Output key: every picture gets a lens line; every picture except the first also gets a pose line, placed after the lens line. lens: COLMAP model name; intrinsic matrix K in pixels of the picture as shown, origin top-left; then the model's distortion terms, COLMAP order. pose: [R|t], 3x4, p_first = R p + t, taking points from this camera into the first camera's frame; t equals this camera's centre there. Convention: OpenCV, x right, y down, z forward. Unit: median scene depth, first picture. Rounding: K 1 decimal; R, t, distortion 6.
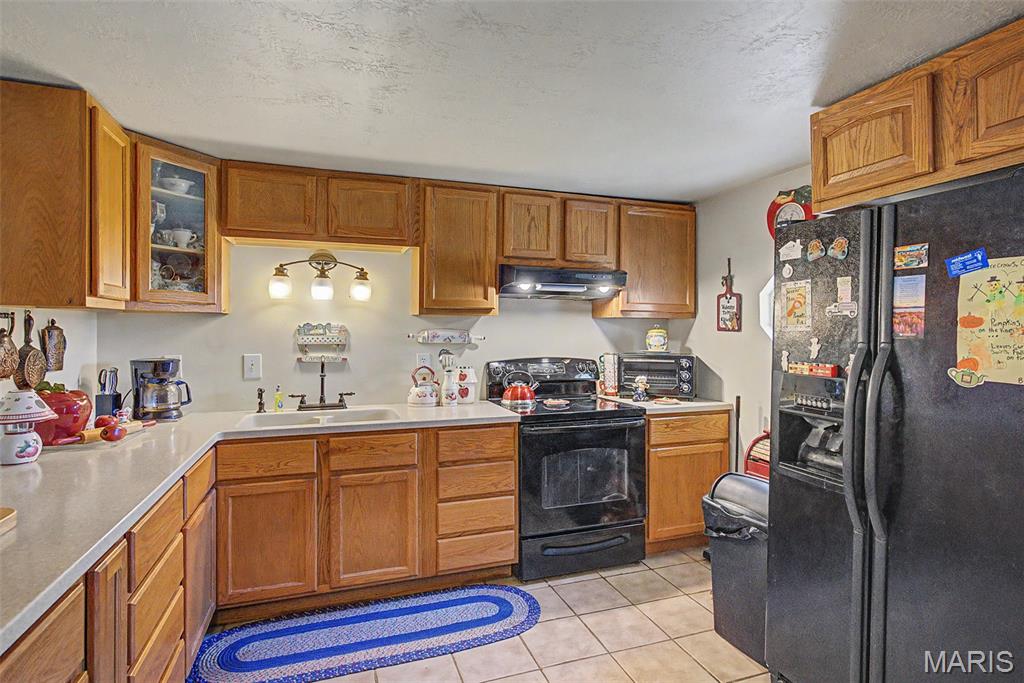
lens RADIAL K [[532.7, 0, 548.8], [0, 532.7, 331.6], [0, 0, 1]] dist [-0.001787, 0.000189]
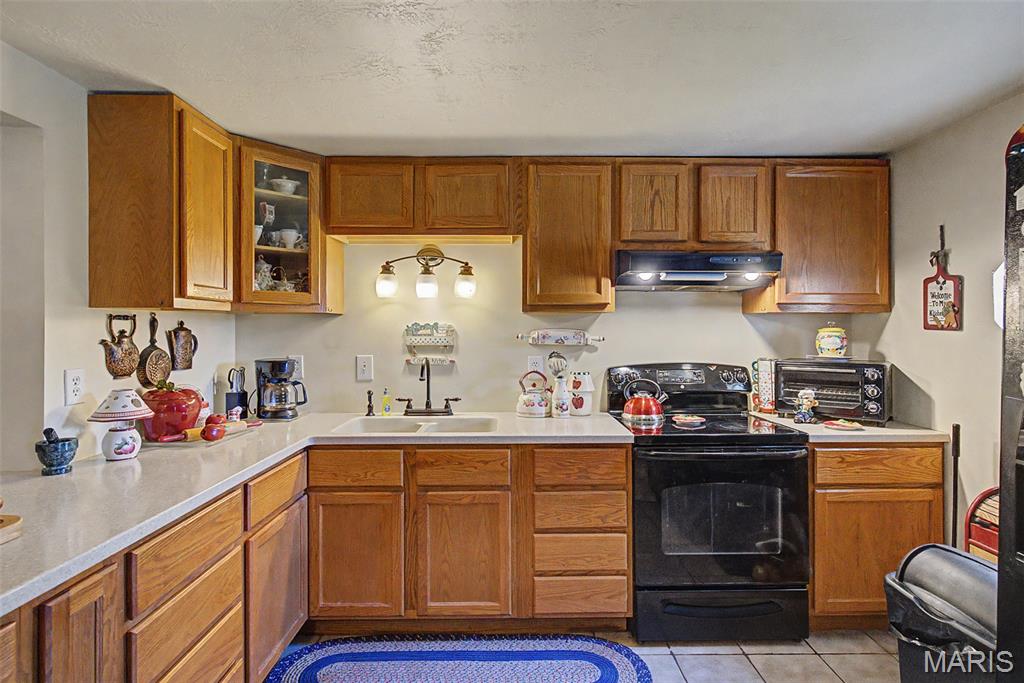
lens RADIAL K [[550.3, 0, 543.4], [0, 550.3, 329.7], [0, 0, 1]] dist [-0.004109, 0.000764]
pose [[0.944658, -0.003874, -0.328034, 0.091451], [0.002767, 0.999989, -0.003841, 0.000389], [0.328045, 0.002721, 0.944658, 0.168136]]
